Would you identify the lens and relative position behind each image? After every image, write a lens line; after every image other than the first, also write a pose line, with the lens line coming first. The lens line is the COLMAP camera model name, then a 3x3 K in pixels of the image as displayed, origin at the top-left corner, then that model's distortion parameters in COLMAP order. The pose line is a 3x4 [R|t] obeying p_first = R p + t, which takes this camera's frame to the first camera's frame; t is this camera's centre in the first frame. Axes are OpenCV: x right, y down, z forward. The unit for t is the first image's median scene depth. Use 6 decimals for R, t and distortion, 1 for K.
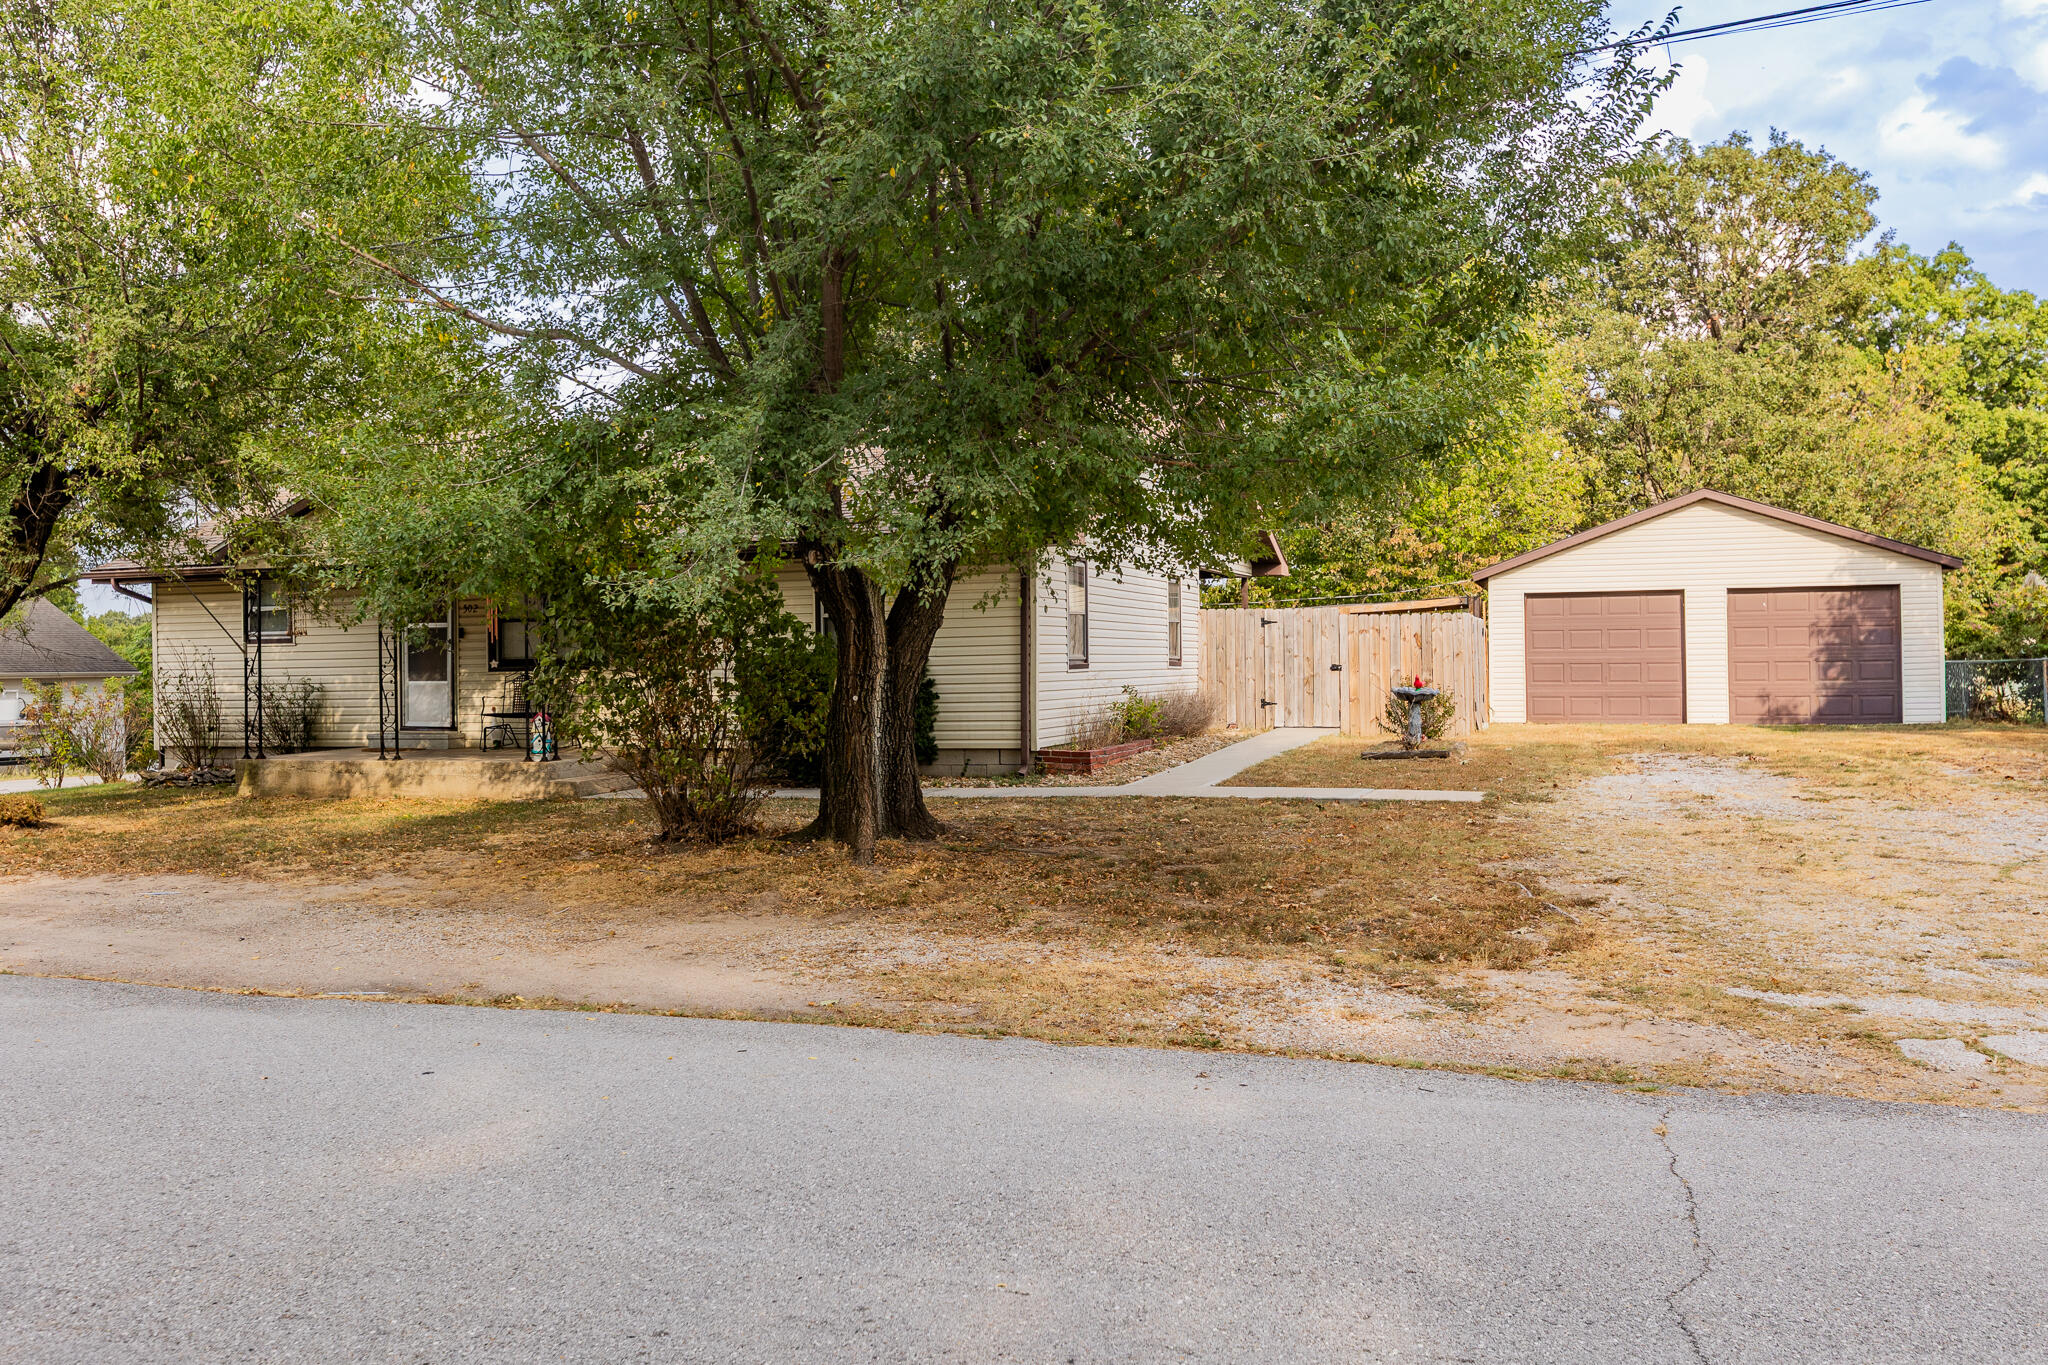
lens RADIAL K [[1626.7, 0, 1024.0], [0, 1626.7, 682.5], [0, 0, 1]] dist [0.005845, 0.002014]
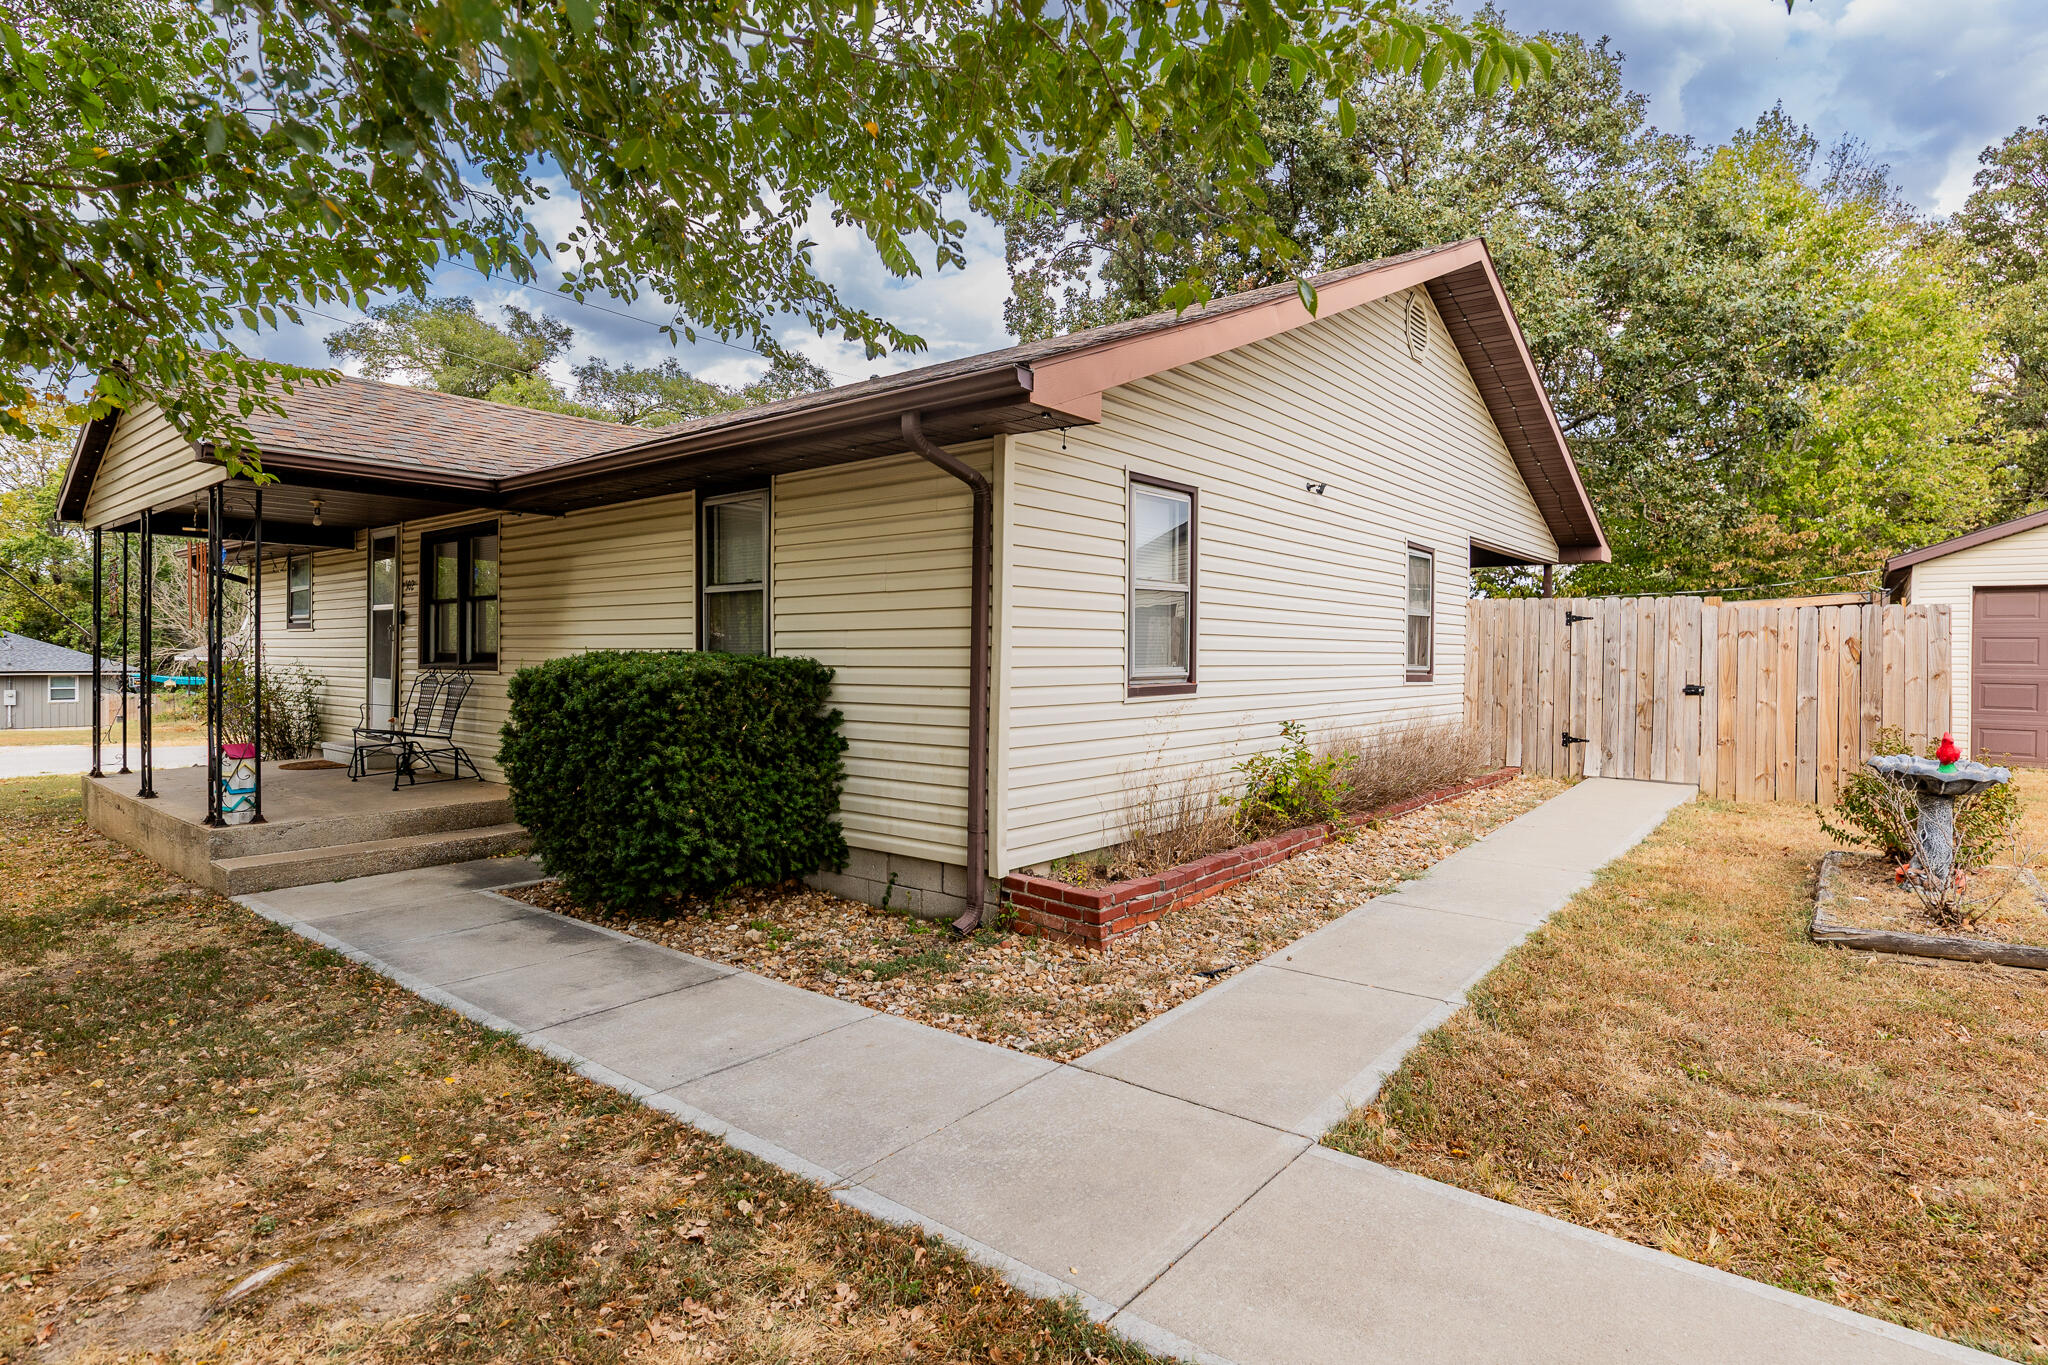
lens RADIAL K [[1049.1, 0, 1030.5], [0, 1049.1, 652.5], [0, 0, 1]] dist [-0.001256, -0.000266]
pose [[0.942874, 0.021162, -0.332476, 0.095747], [-0.024672, 0.999675, -0.006339, -0.017177], [0.332234, 0.014180, 0.943090, 0.606916]]
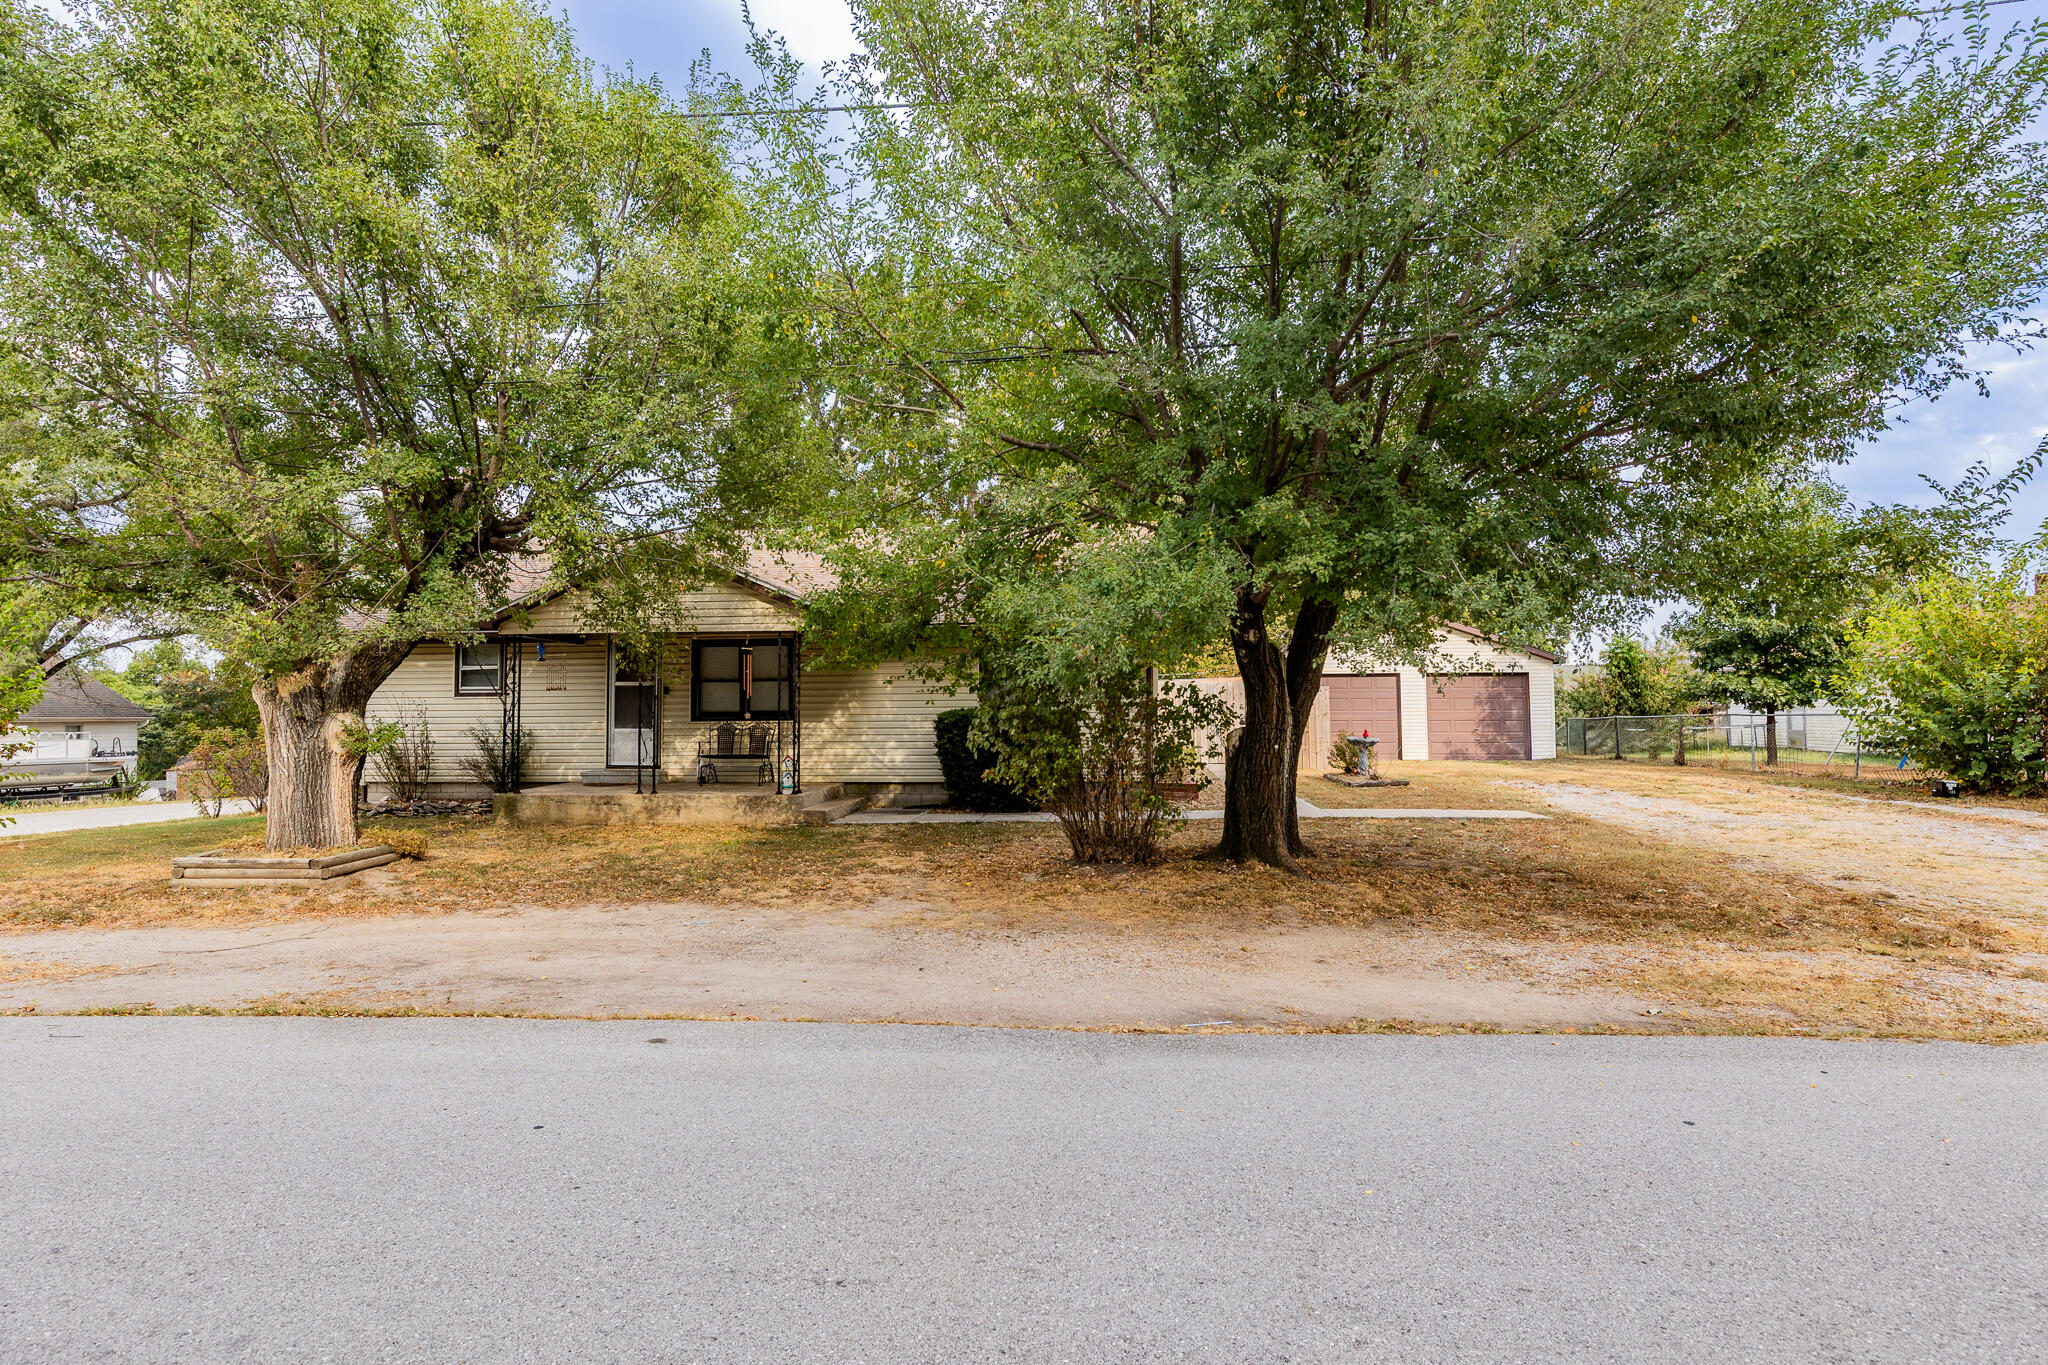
lens RADIAL K [[1086.9, 0, 1024.0], [0, 1086.9, 682.5], [0, 0, 1]] dist [-0.000370, -0.000135]
pose [[0.969880, 0.015783, 0.243069, -0.271345], [-0.005128, 0.999000, -0.044407, -0.000785], [-0.243527, 0.041823, 0.968992, 0.121847]]
